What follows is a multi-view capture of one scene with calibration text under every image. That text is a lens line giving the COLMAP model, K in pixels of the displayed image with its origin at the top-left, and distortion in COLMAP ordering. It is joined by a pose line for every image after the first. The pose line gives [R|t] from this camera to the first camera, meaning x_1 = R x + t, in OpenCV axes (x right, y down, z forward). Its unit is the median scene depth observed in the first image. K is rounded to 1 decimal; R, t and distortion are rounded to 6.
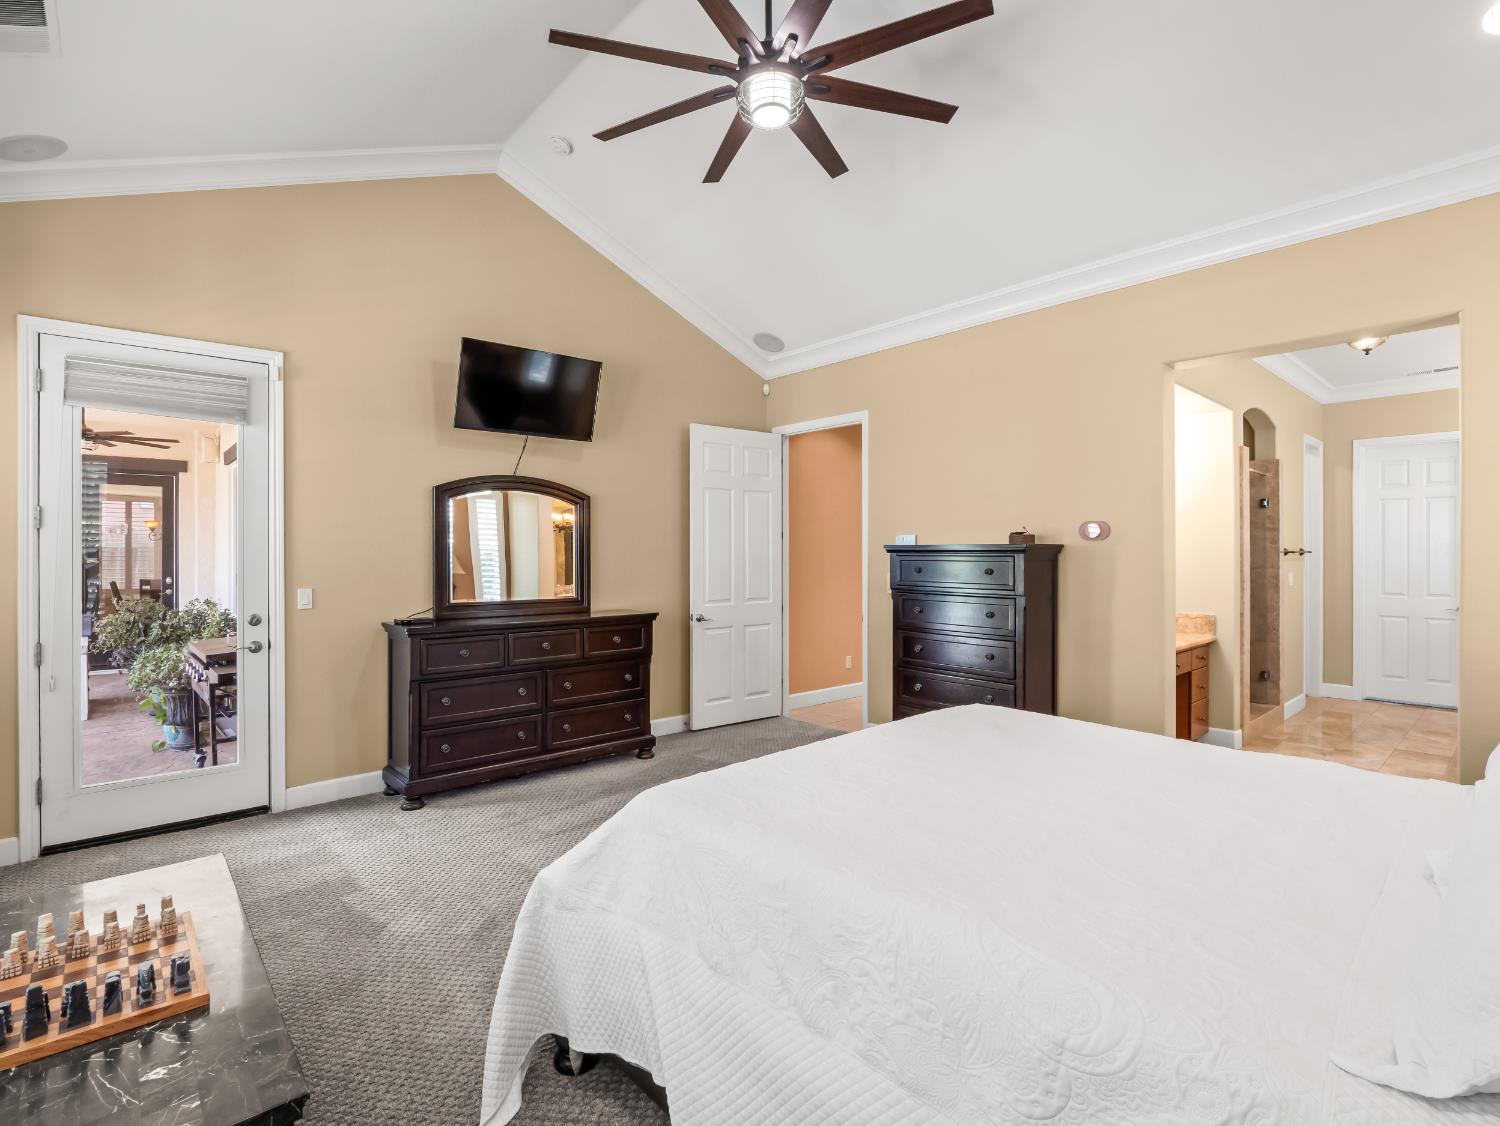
lens RADIAL K [[728.4, 0, 761.1], [0, 728.4, 557.9], [0, 0, 1]] dist [-0.008201, -0.001480]
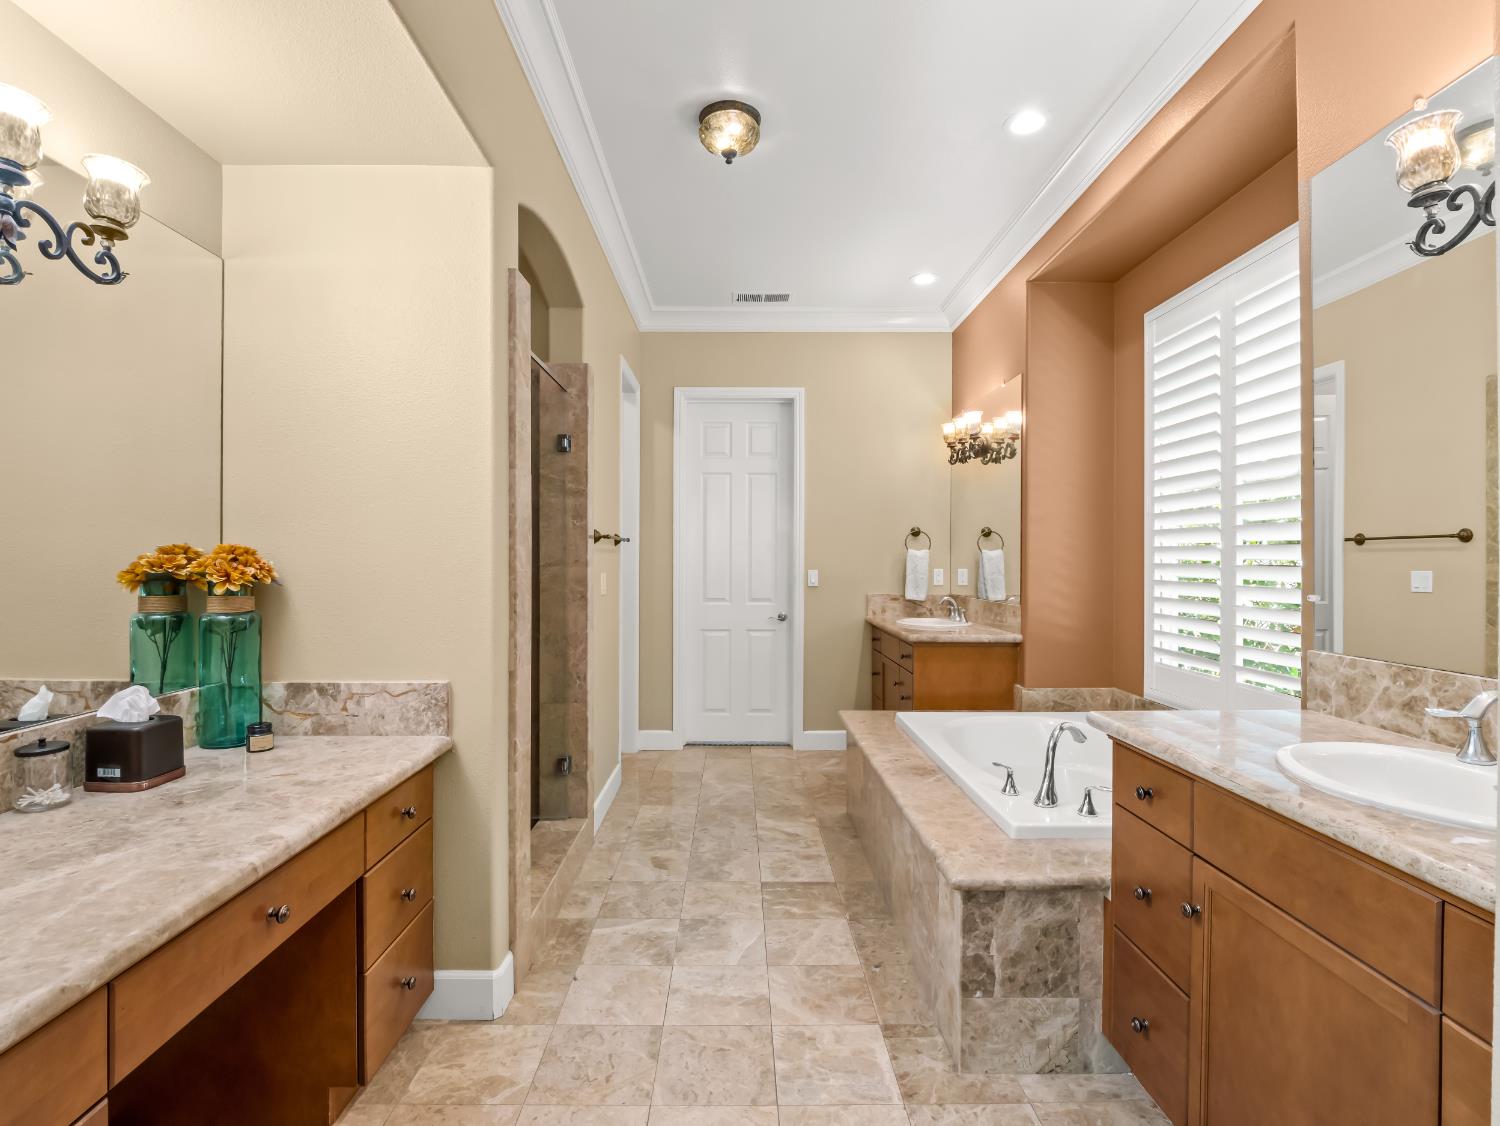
lens RADIAL K [[728.4, 0, 756.2], [0, 728.4, 561.4], [0, 0, 1]] dist [-0.008201, -0.001480]
pose [[0.659088, 0.001719, 0.752064, 0.384386], [-0.002926, 0.999996, 0.000278, 0.011182], [-0.752060, -0.002383, 0.659090, 0.540431]]
